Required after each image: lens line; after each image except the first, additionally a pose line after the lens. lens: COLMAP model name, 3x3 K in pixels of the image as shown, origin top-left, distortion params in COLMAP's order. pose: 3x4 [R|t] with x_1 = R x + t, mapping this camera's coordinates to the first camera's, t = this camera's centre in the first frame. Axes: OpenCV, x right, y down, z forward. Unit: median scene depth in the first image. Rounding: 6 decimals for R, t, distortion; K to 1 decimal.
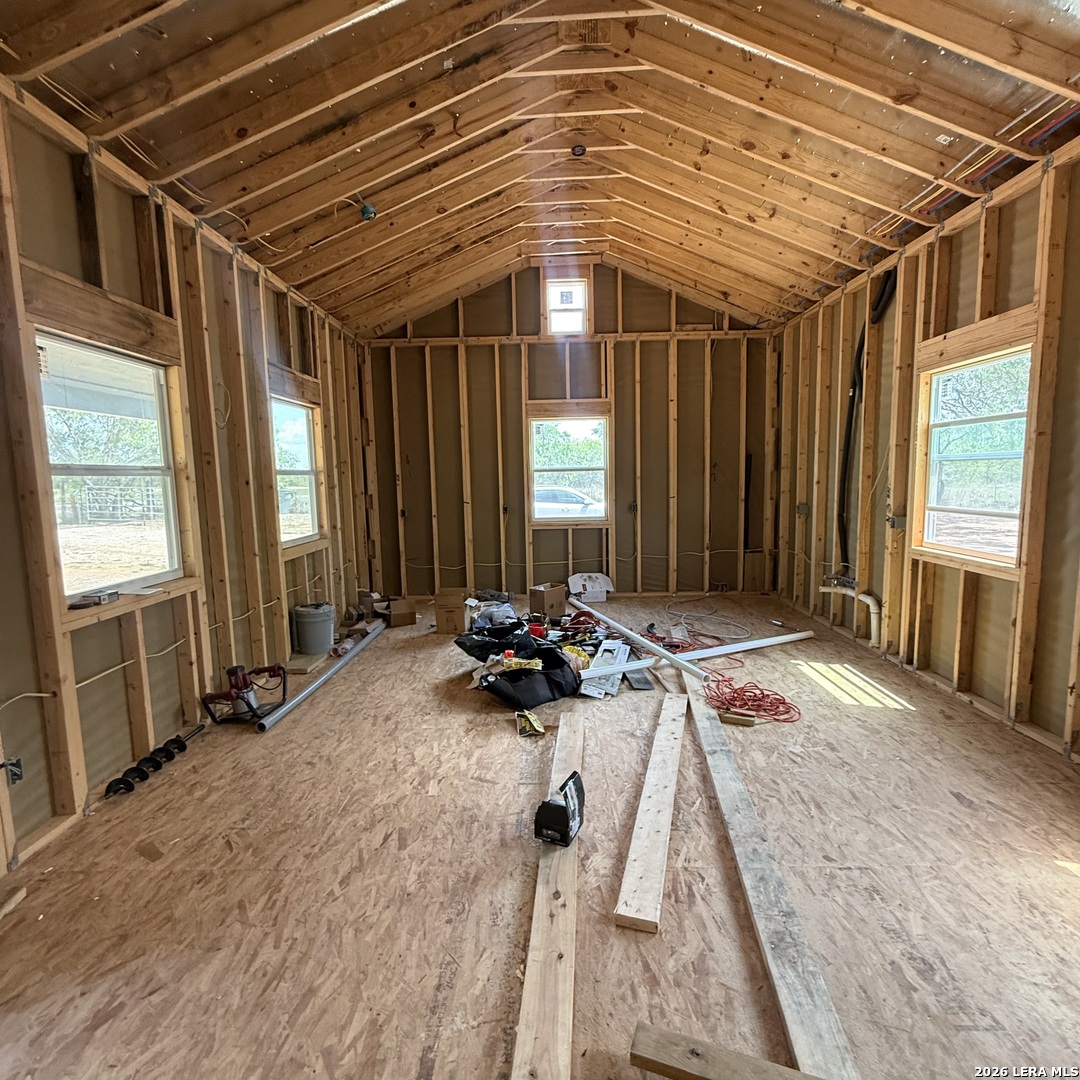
lens RADIAL K [[570.8, 0, 542.4], [0, 570.8, 535.6], [0, 0, 1]] dist [0.001384, -0.000796]
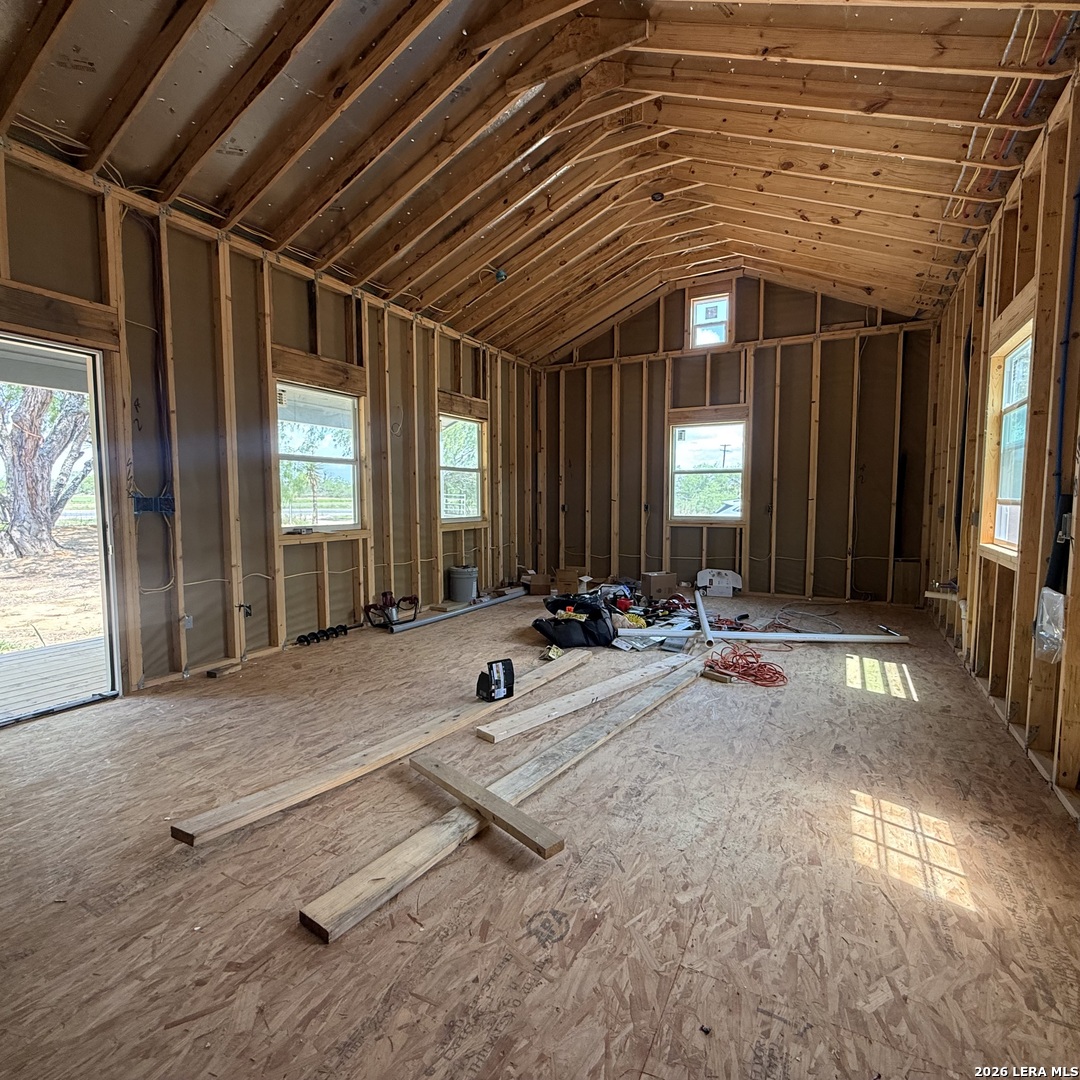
lens RADIAL K [[570.8, 0, 539.1], [0, 570.8, 537.3], [0, 0, 1]] dist [0.001384, -0.000796]
pose [[0.889916, 0.052112, -0.453138, 0.399987], [-0.064745, 0.997825, -0.012399, 0.062922], [0.451507, 0.040373, 0.891354, -0.138939]]
